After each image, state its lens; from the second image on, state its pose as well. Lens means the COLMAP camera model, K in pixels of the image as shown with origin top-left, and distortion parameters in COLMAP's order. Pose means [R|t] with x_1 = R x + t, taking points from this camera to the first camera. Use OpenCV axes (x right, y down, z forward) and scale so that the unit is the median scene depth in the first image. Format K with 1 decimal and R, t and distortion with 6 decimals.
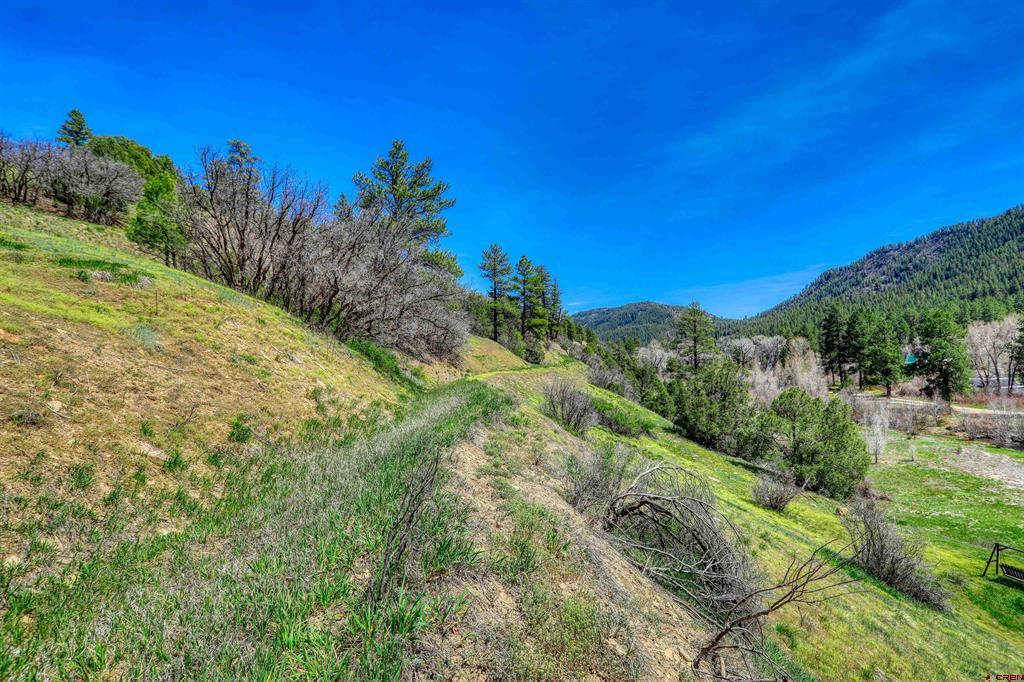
lens RADIAL K [[481.2, 0, 513.6], [0, 481.2, 345.2], [0, 0, 1]] dist [-0.003973, 0.002671]
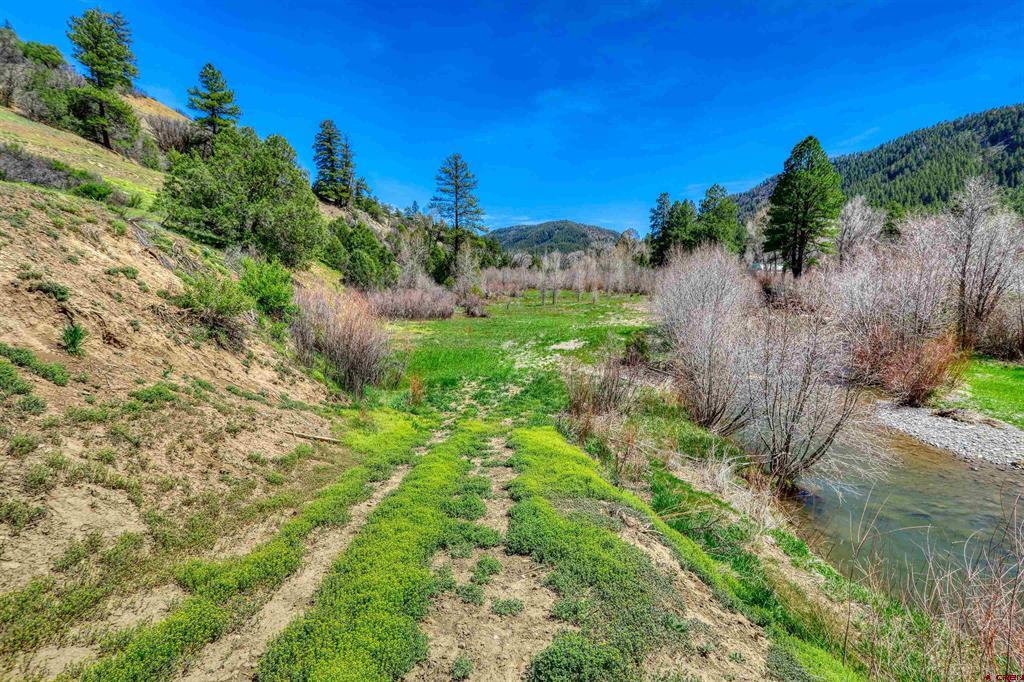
lens RADIAL K [[481.9, 0, 513.8], [0, 481.9, 345.0], [0, 0, 1]] dist [-0.001871, 0.002558]
pose [[0.986237, 0.003811, 0.165293, 0.201955], [-0.031427, 0.985829, 0.164784, 0.066331], [-0.162323, -0.167711, 0.972381, 0.028739]]
